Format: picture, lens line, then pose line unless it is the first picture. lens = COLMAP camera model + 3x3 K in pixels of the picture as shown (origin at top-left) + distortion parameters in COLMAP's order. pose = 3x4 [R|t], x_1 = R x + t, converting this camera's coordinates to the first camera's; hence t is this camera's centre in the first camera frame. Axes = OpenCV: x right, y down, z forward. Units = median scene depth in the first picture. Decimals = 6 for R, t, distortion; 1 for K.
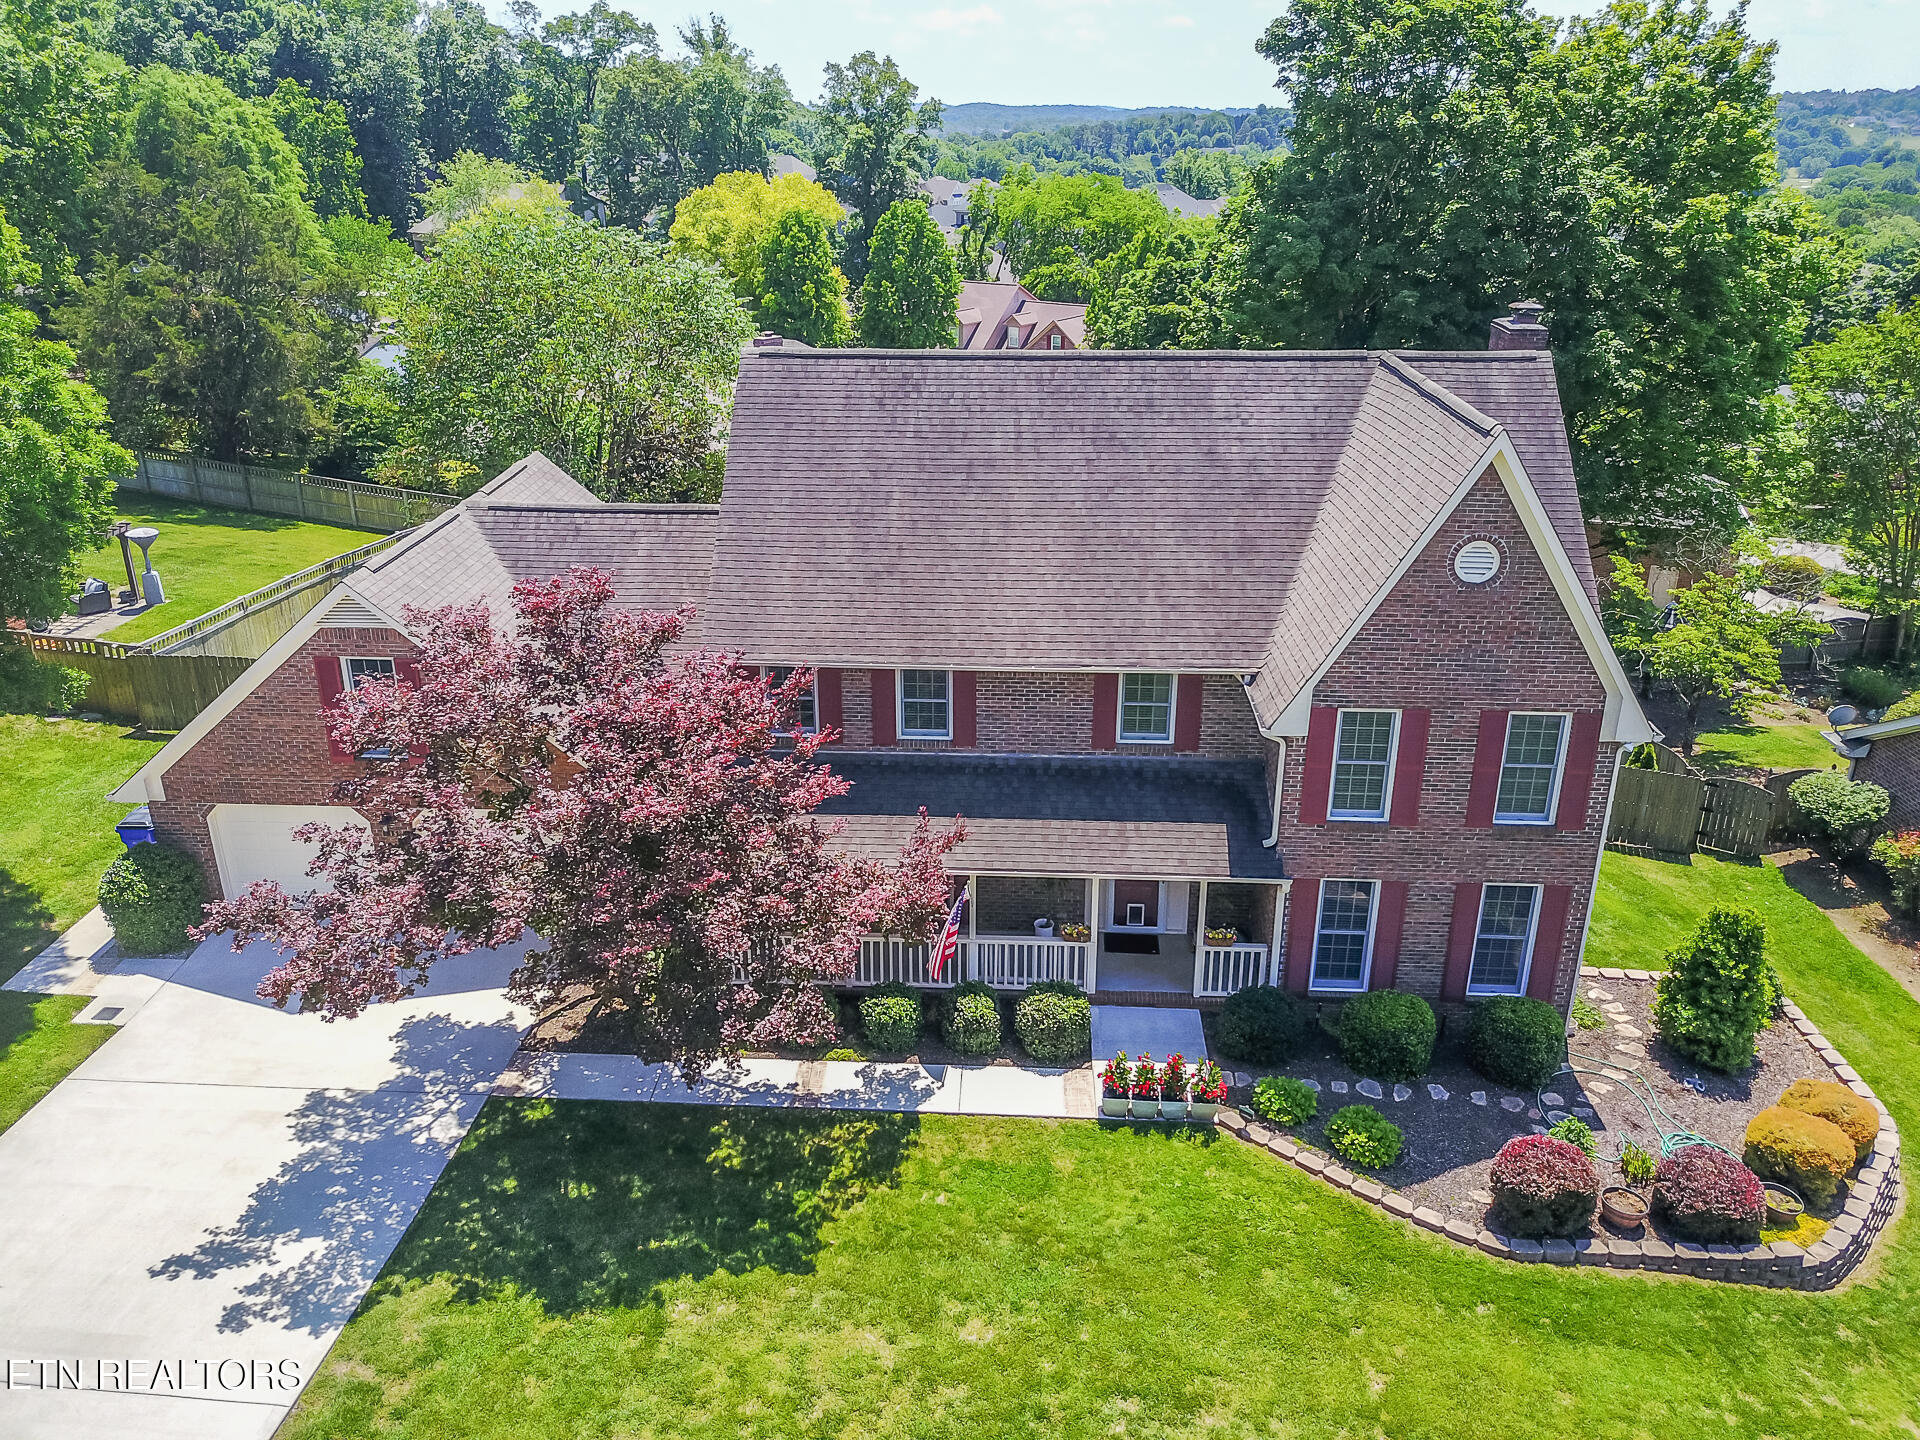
lens RADIAL K [[1429.7, 0, 973.2], [0, 1429.7, 720.6], [0, 0, 1]] dist [0.006936, 0.003191]
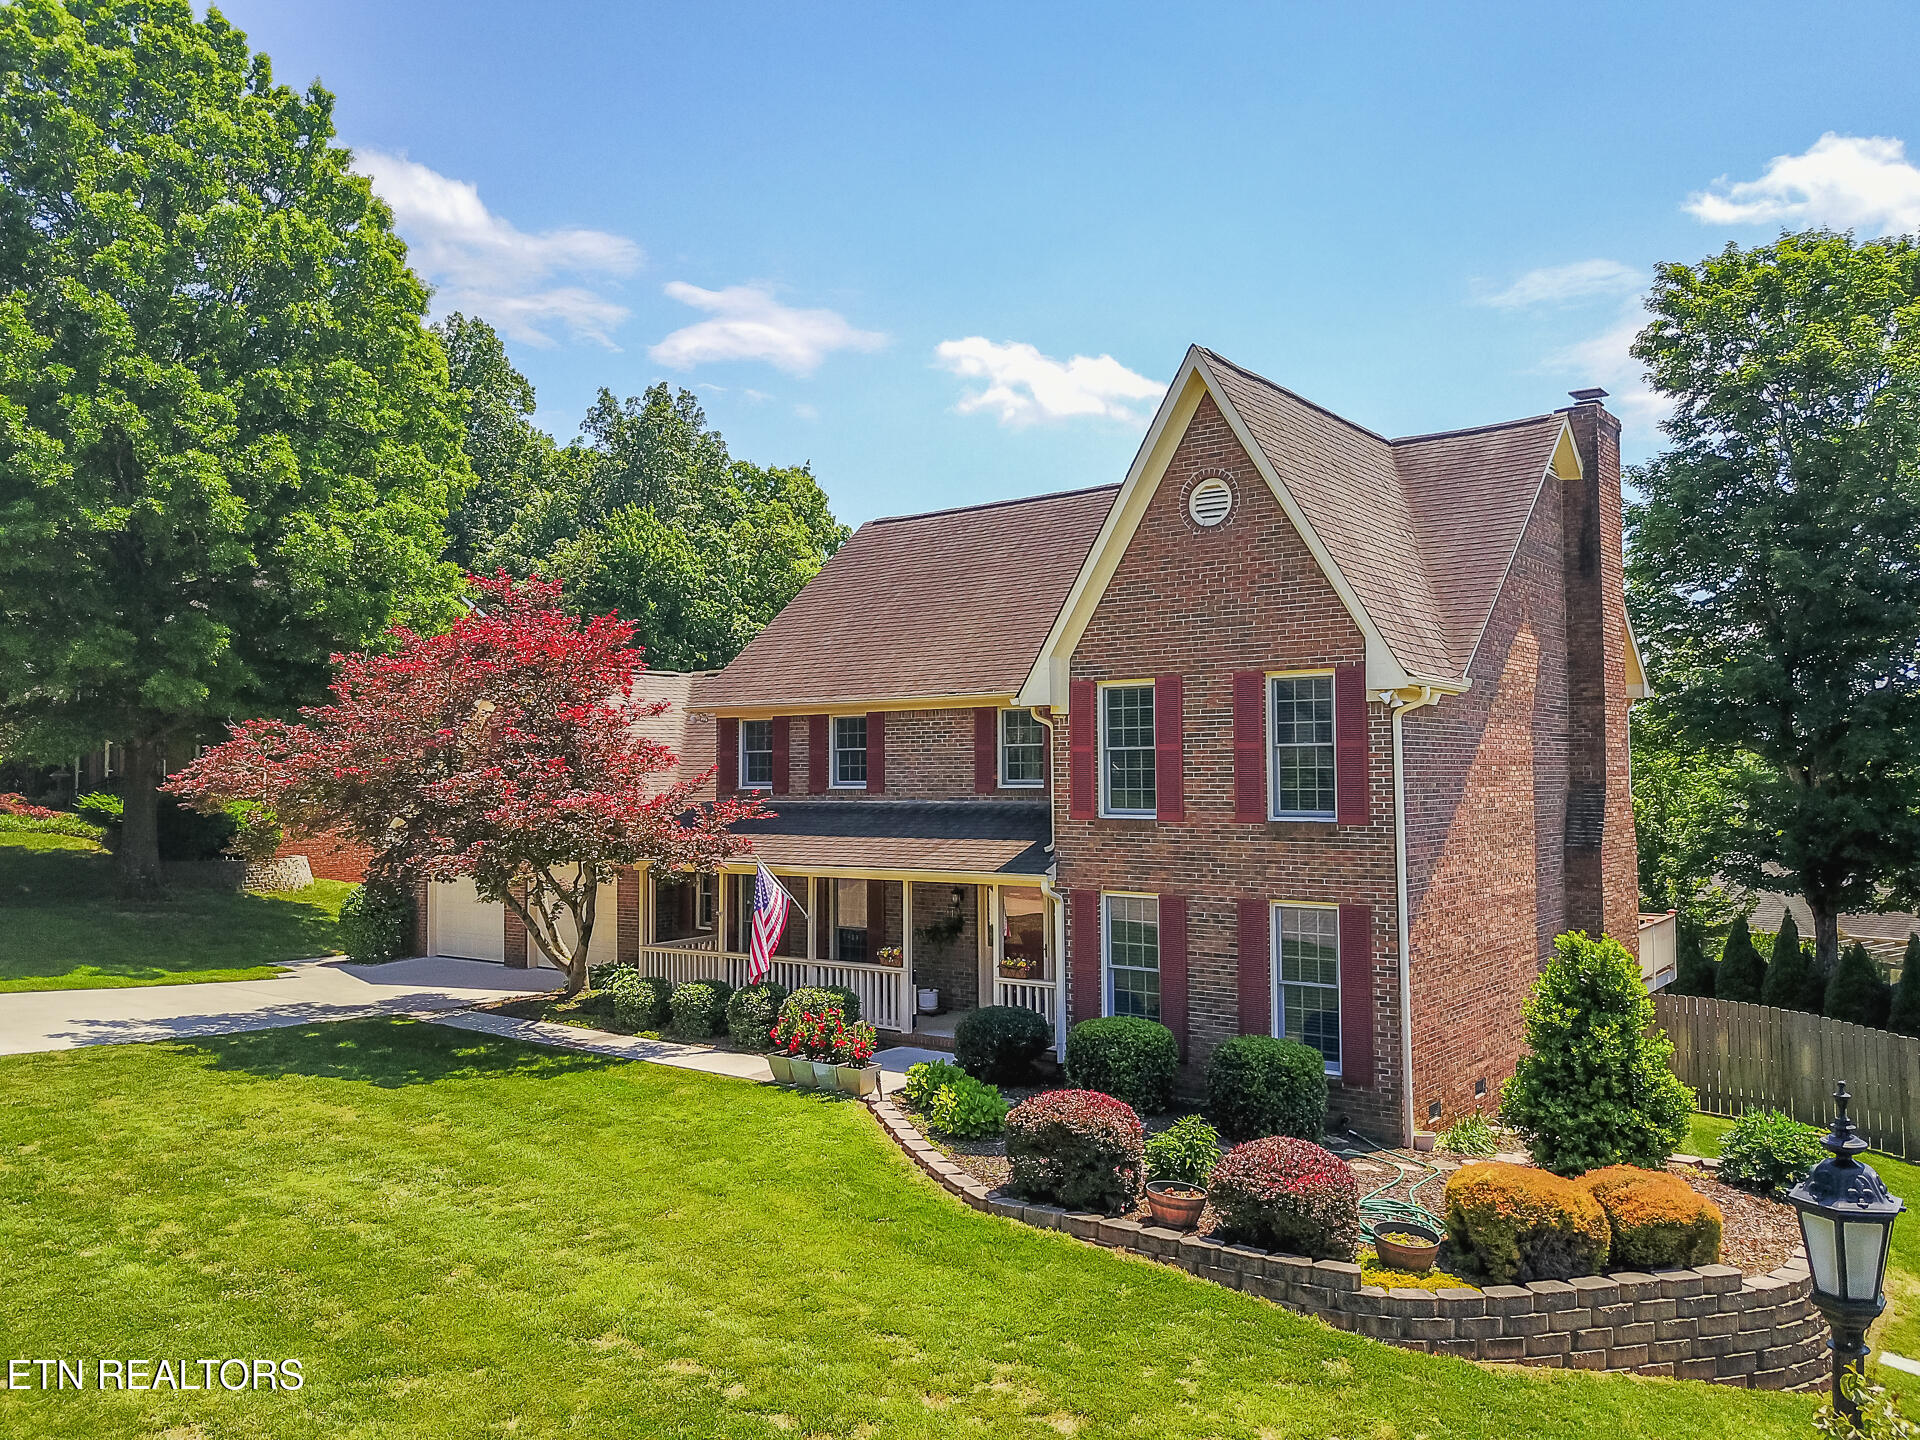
lens RADIAL K [[1429.7, 0, 973.2], [0, 1429.7, 720.6], [0, 0, 1]] dist [0.006936, 0.003191]
pose [[0.827370, -0.017920, -0.561371, 0.673347], [-0.224897, 0.905296, -0.360361, 0.349045], [0.514664, 0.424403, 0.744985, 0.264987]]
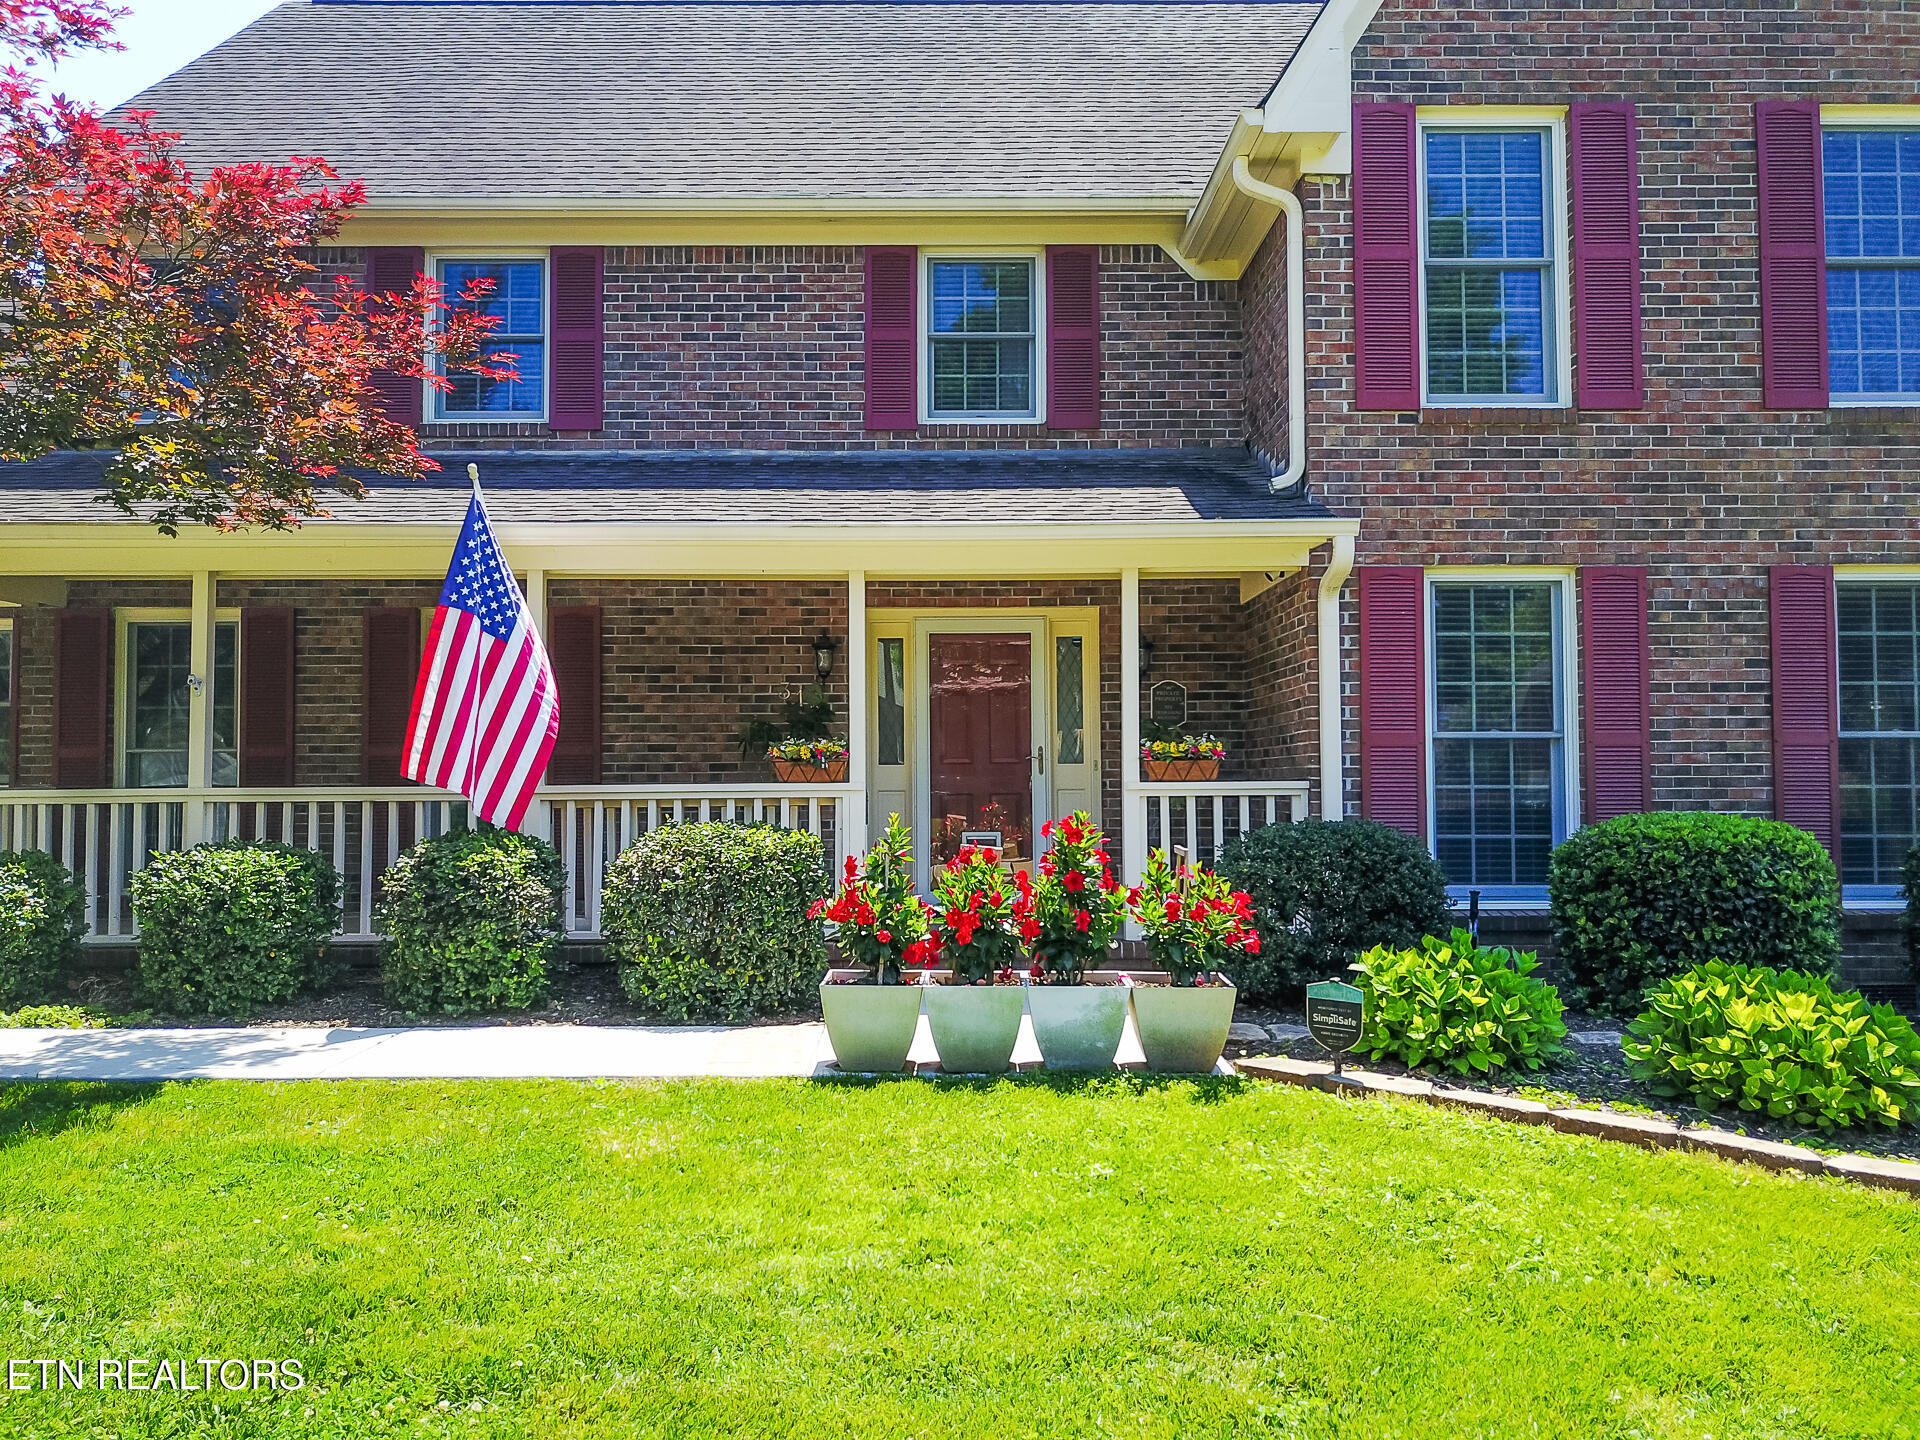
lens RADIAL K [[1429.7, 0, 973.2], [0, 1429.7, 720.6], [0, 0, 1]] dist [0.006936, 0.003191]
pose [[0.997912, 0.009311, 0.063913, 0.094742], [0.019732, 0.898296, -0.438948, 0.318948], [-0.061500, 0.439292, 0.896237, 0.675152]]
